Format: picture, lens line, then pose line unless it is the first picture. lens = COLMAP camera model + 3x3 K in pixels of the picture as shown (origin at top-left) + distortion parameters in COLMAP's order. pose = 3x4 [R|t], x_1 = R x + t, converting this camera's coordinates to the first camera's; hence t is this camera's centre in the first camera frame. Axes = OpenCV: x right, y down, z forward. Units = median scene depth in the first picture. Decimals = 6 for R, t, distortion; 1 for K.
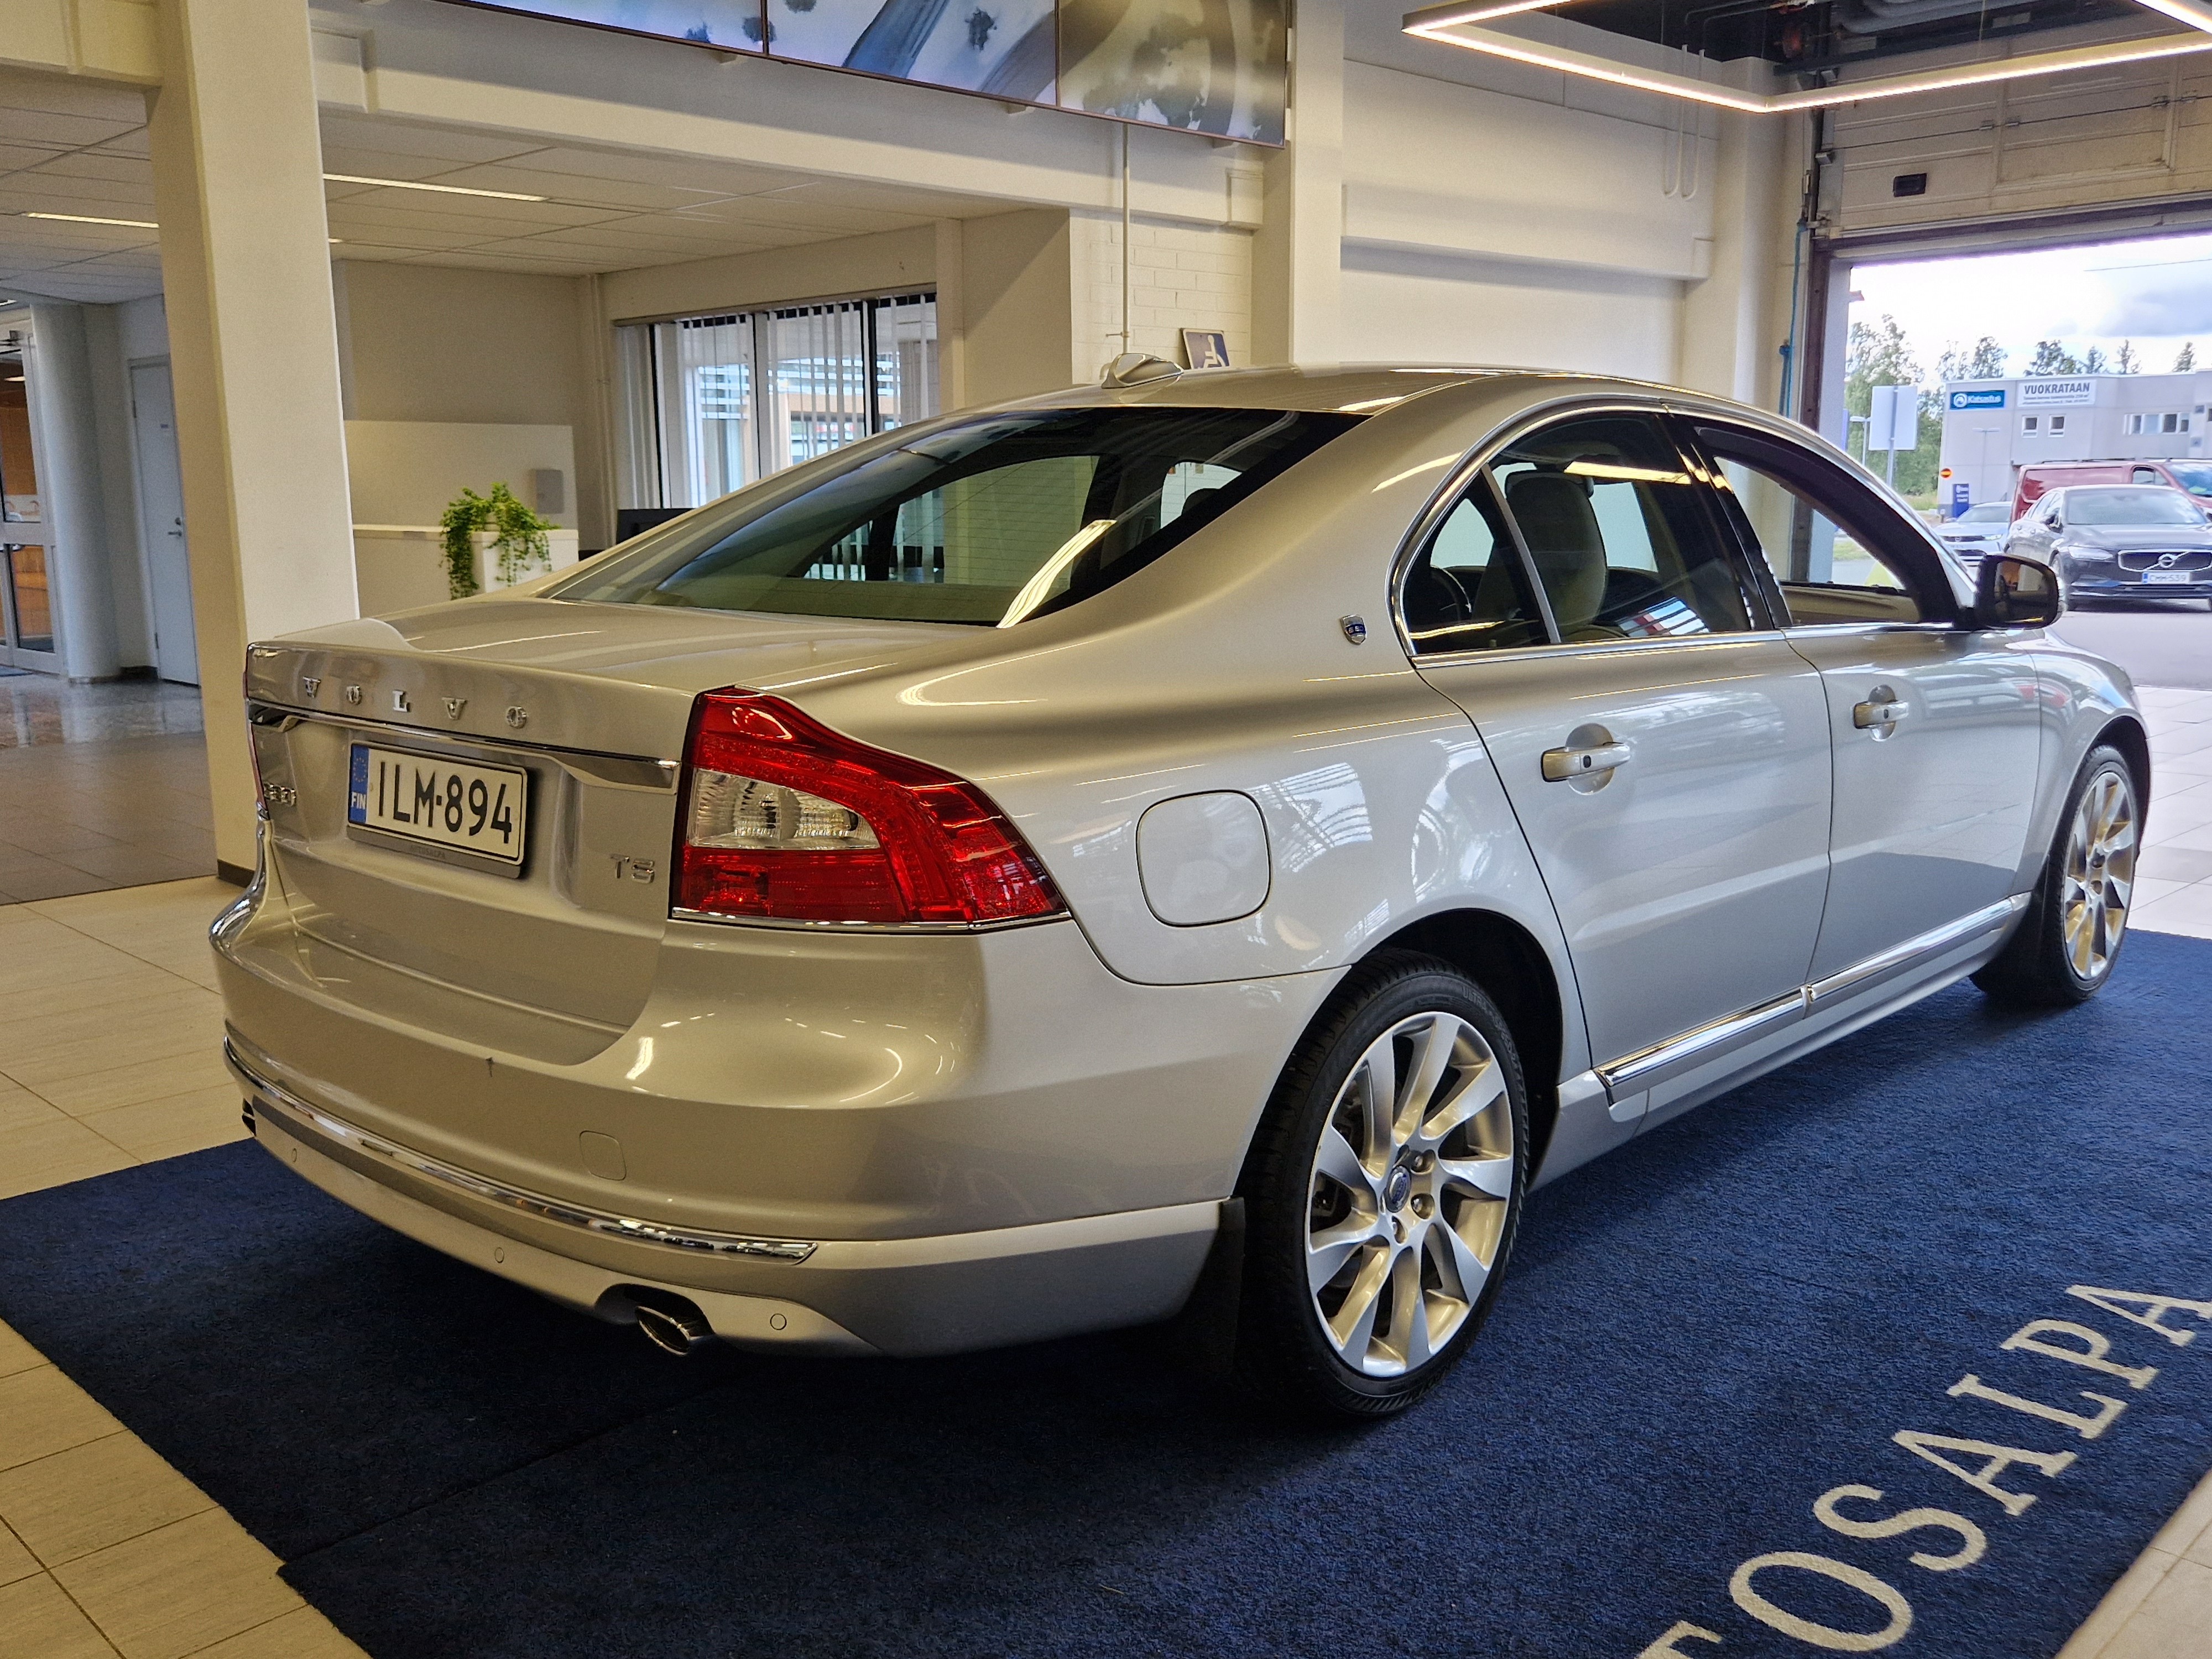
lens RADIAL K [[1949.7, 0, 1106.8], [0, 1949.7, 832.4], [0, 0, 1]] dist [0.006621, 0.013658]
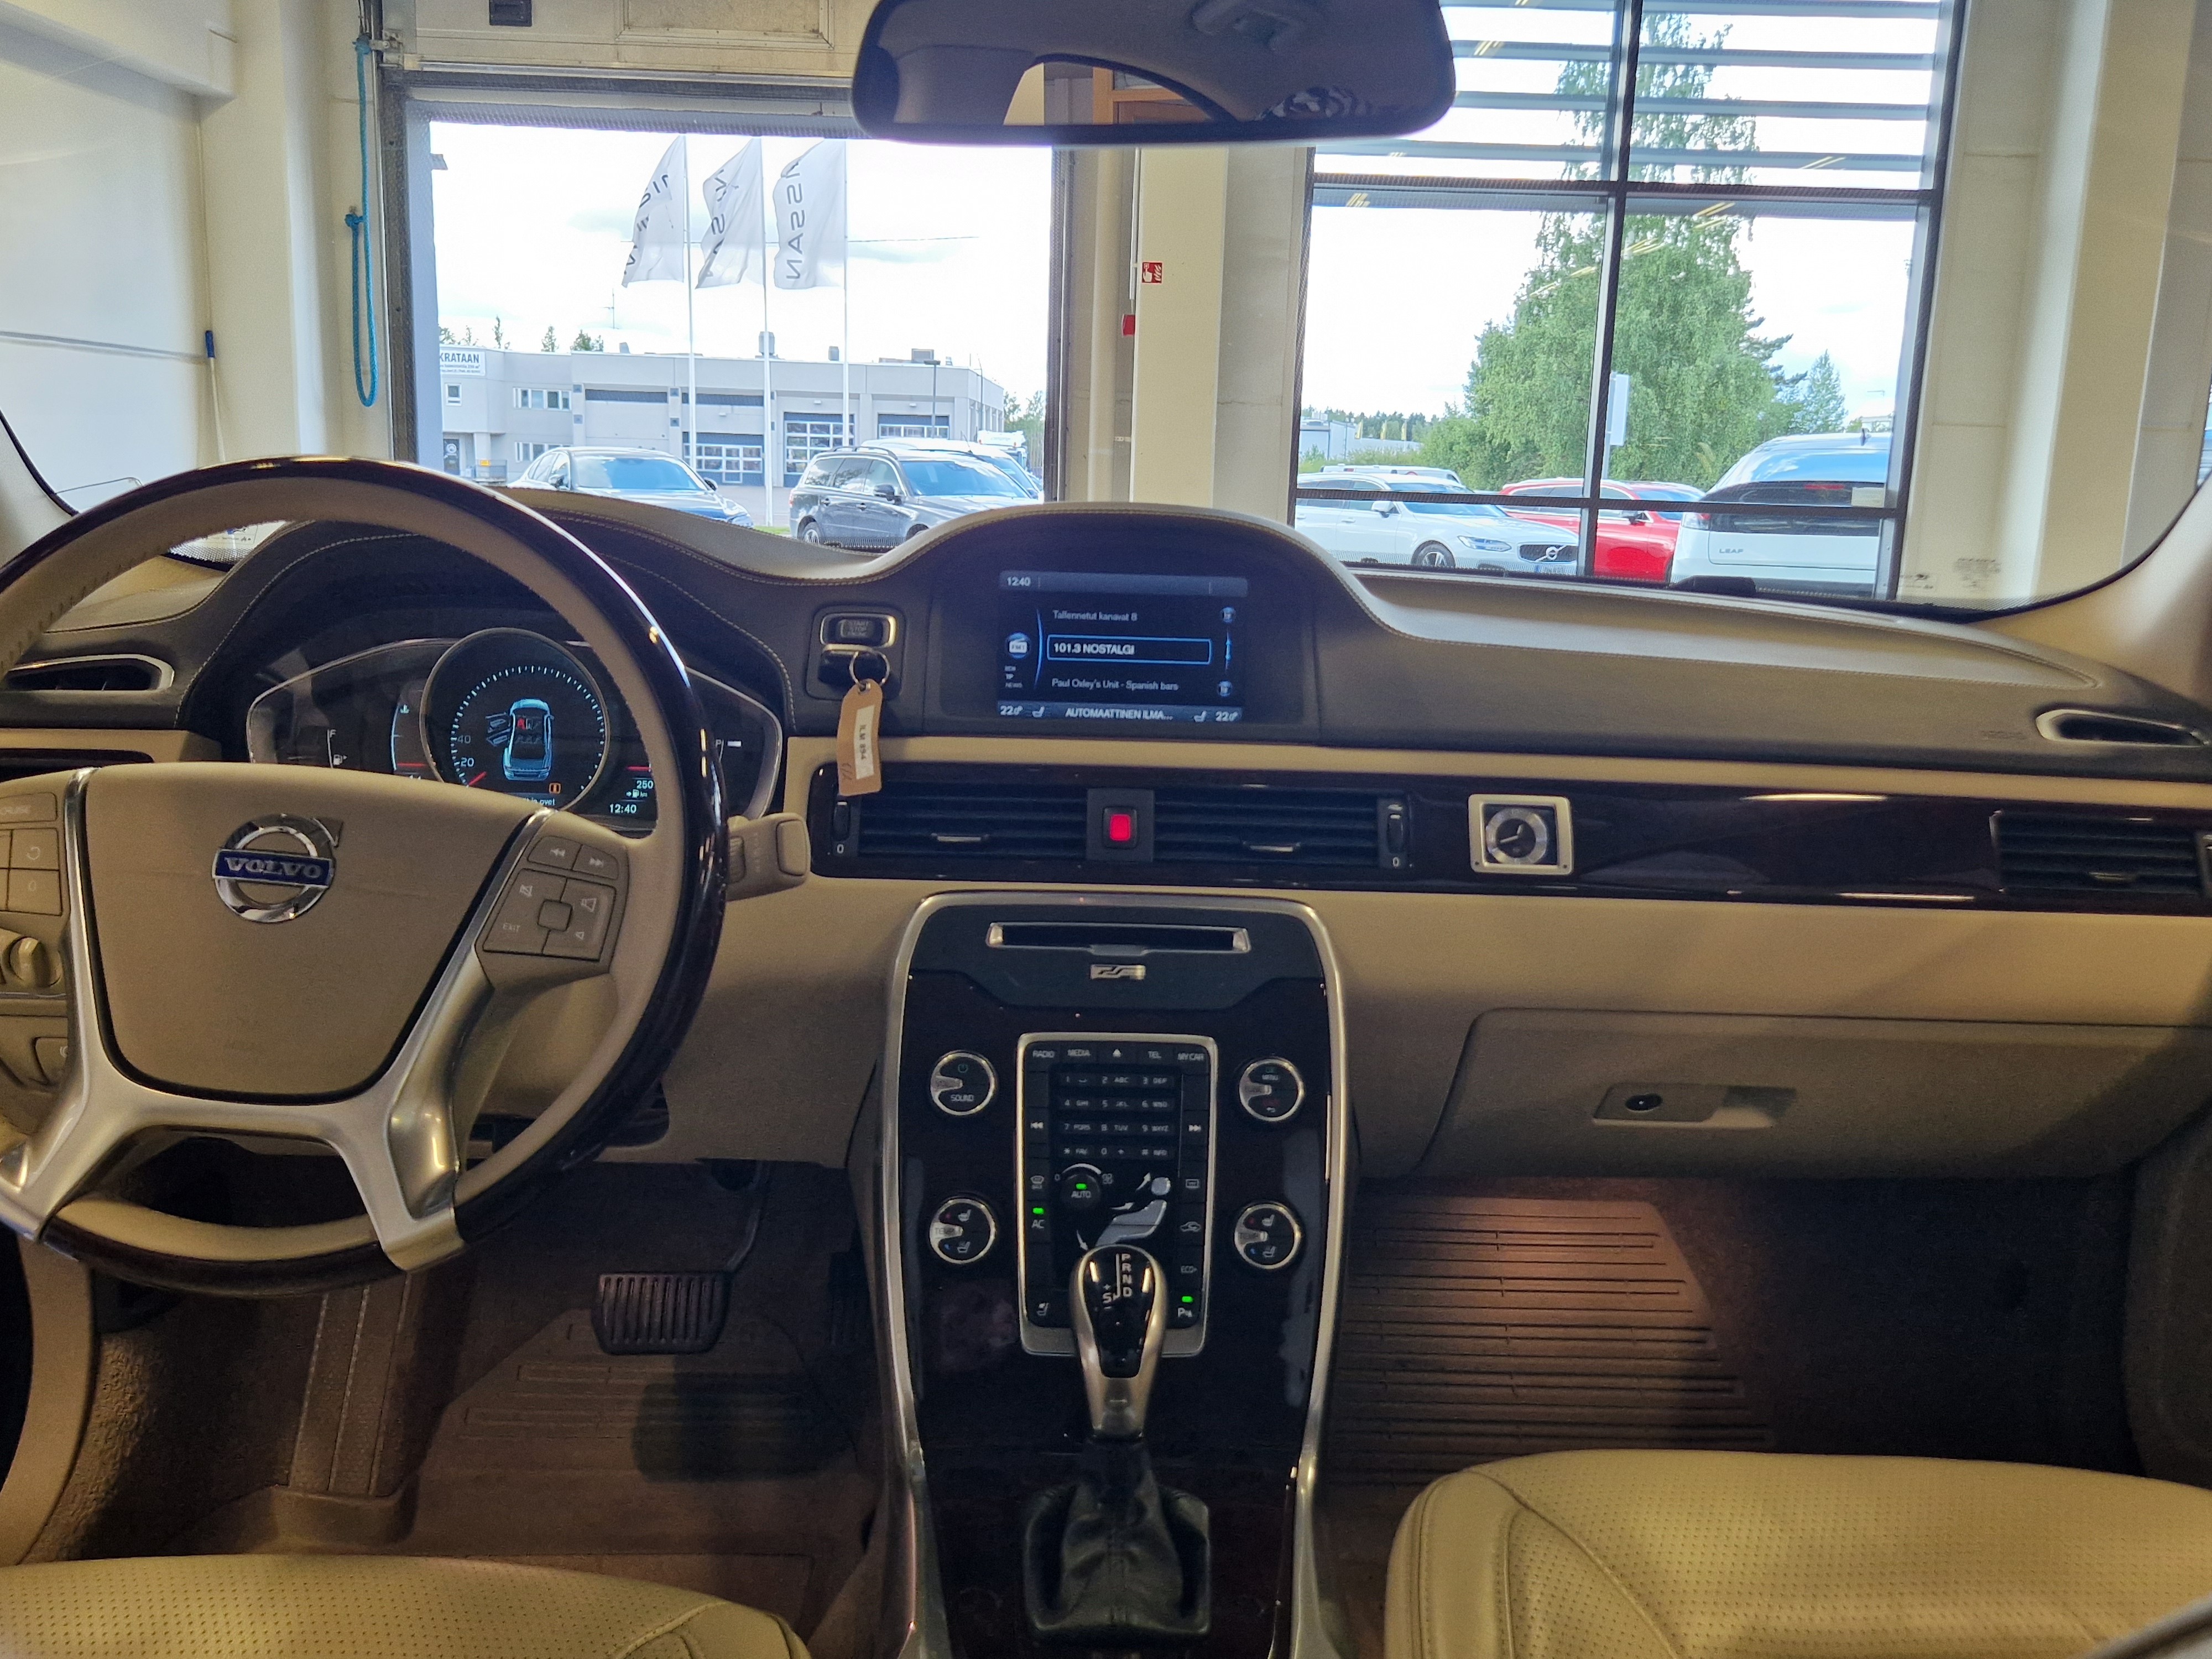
lens RADIAL K [[1949.7, 0, 1106.1], [0, 1949.7, 827.0], [0, 0, 1]] dist [0.006621, 0.013658]
pose [[0.710180, -0.093446, 0.697791, 0.029421], [0.083871, 0.995323, 0.047931, -0.042142], [-0.699007, 0.024485, 0.714696, 0.318465]]
